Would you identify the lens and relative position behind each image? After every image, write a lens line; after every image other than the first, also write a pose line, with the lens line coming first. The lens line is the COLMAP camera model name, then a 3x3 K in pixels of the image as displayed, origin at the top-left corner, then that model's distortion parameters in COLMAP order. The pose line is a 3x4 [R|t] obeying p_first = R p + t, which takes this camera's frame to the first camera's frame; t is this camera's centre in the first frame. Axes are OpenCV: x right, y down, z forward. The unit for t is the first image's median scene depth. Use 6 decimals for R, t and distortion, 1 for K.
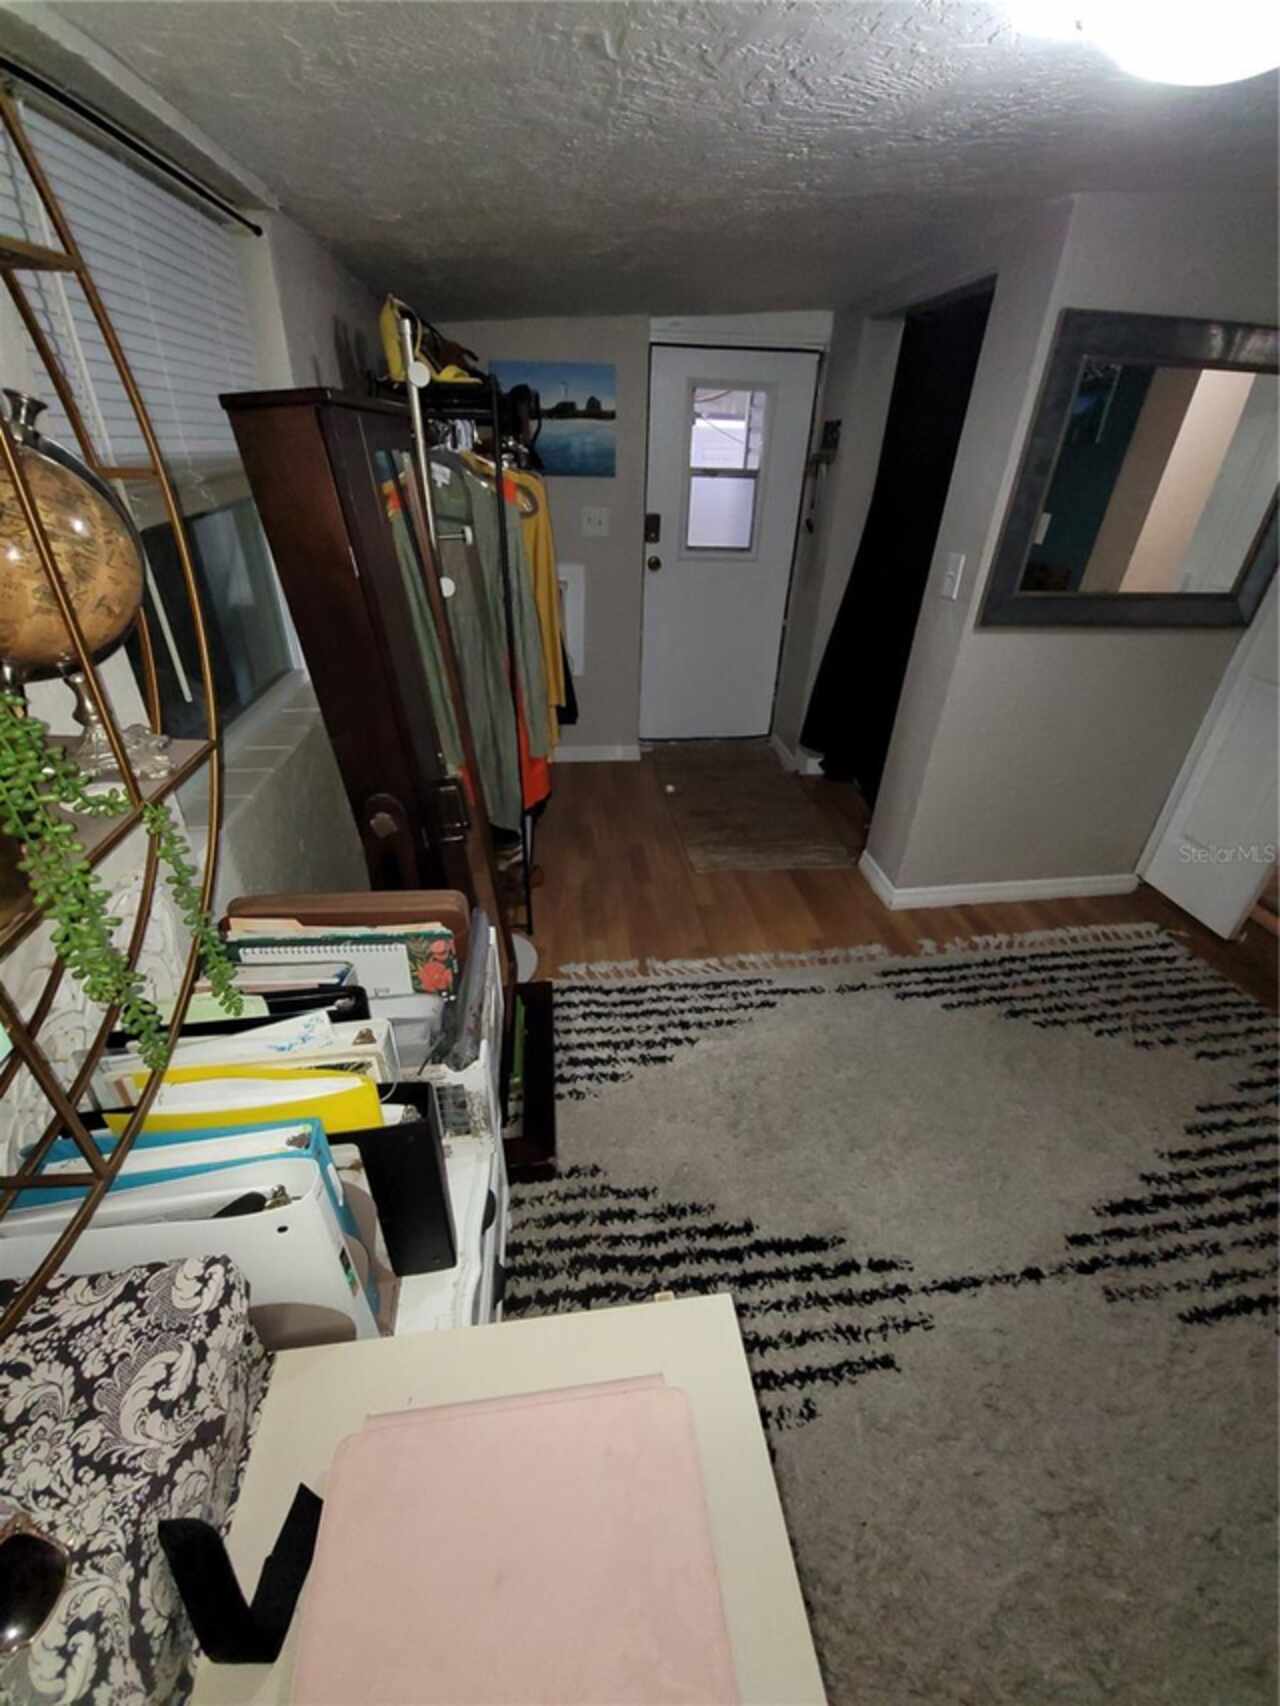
lens RADIAL K [[692.9, 0, 638.4], [0, 692.9, 846.0], [0, 0, 1]] dist [0.003030, -0.000909]
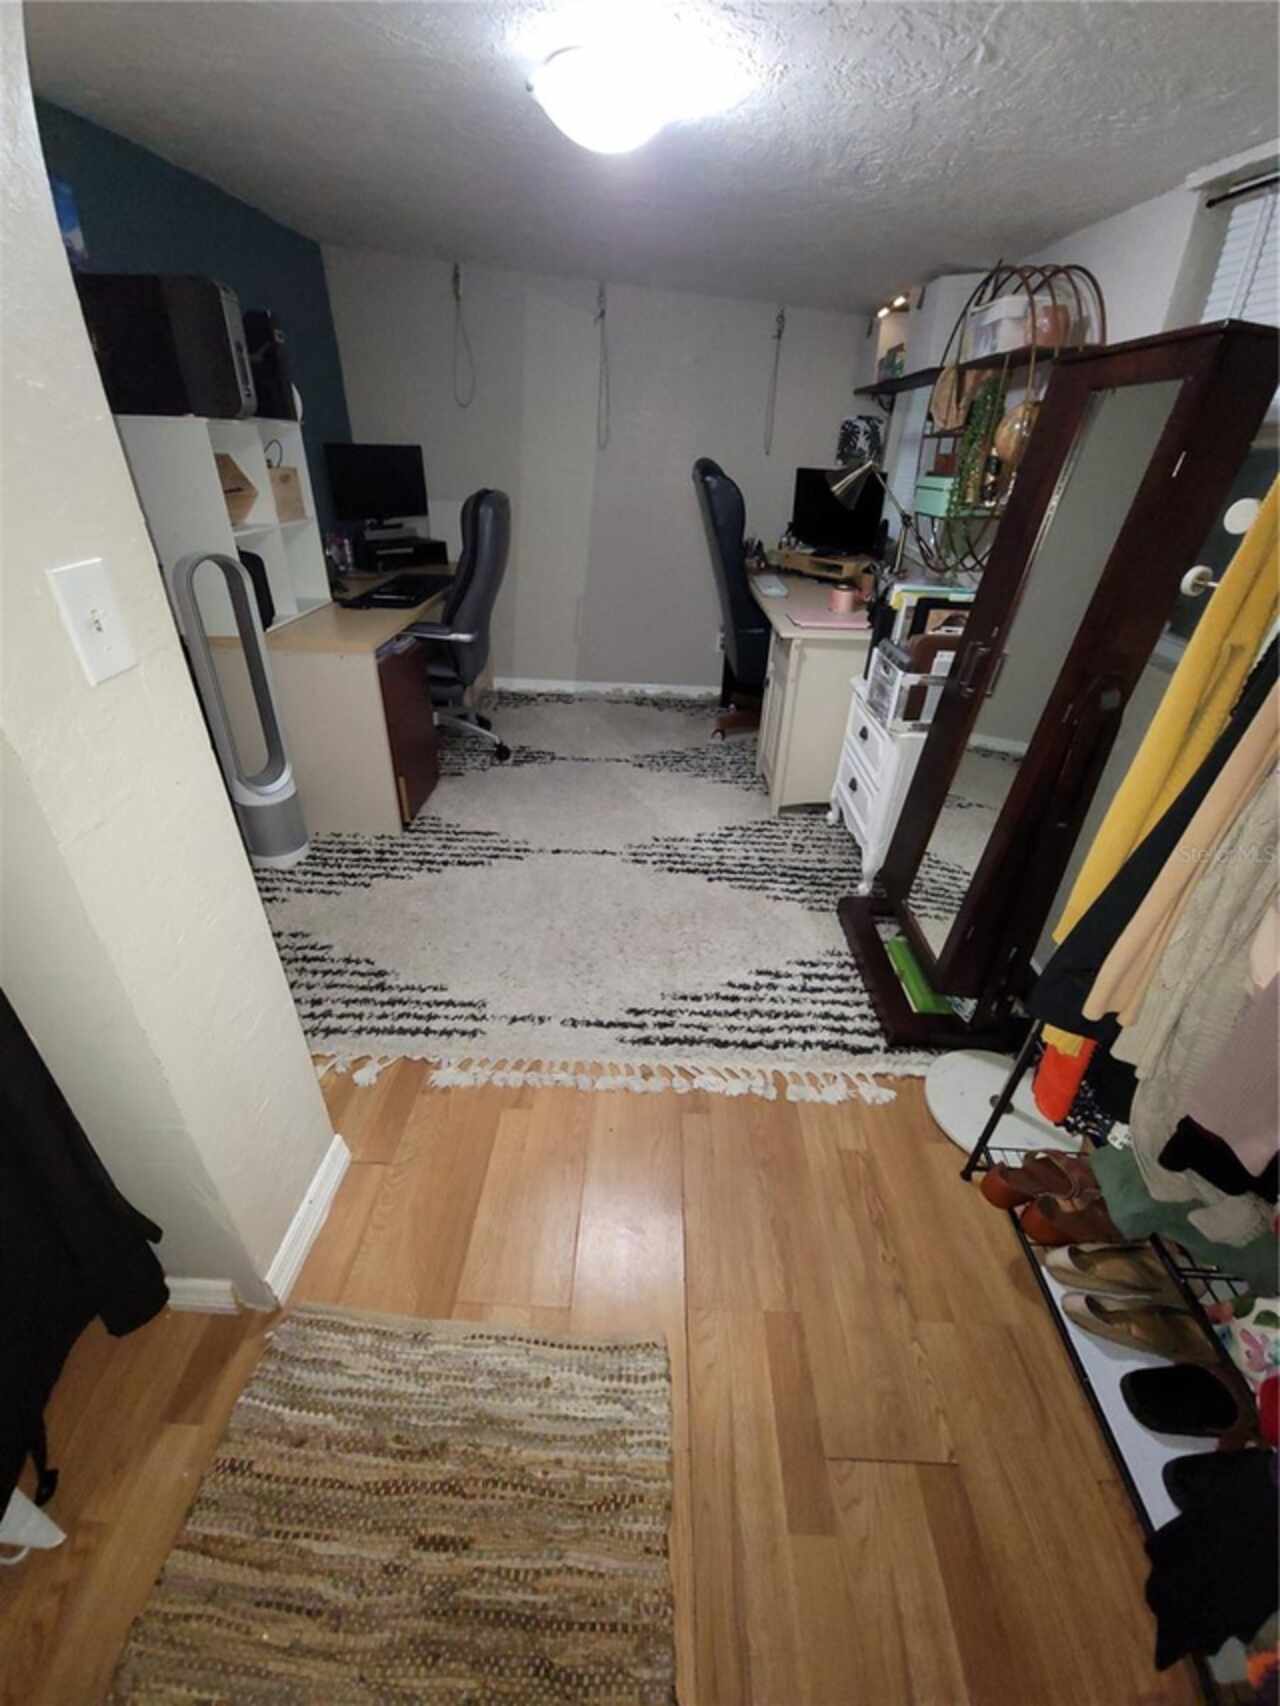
lens RADIAL K [[692.9, 0, 638.4], [0, 692.9, 846.0], [0, 0, 1]] dist [0.003030, -0.000909]
pose [[-0.987985, -0.115980, 0.102153, 0.121845], [0.030385, 0.502302, 0.864158, -0.658282], [-0.151536, 0.856879, -0.492742, 1.281842]]
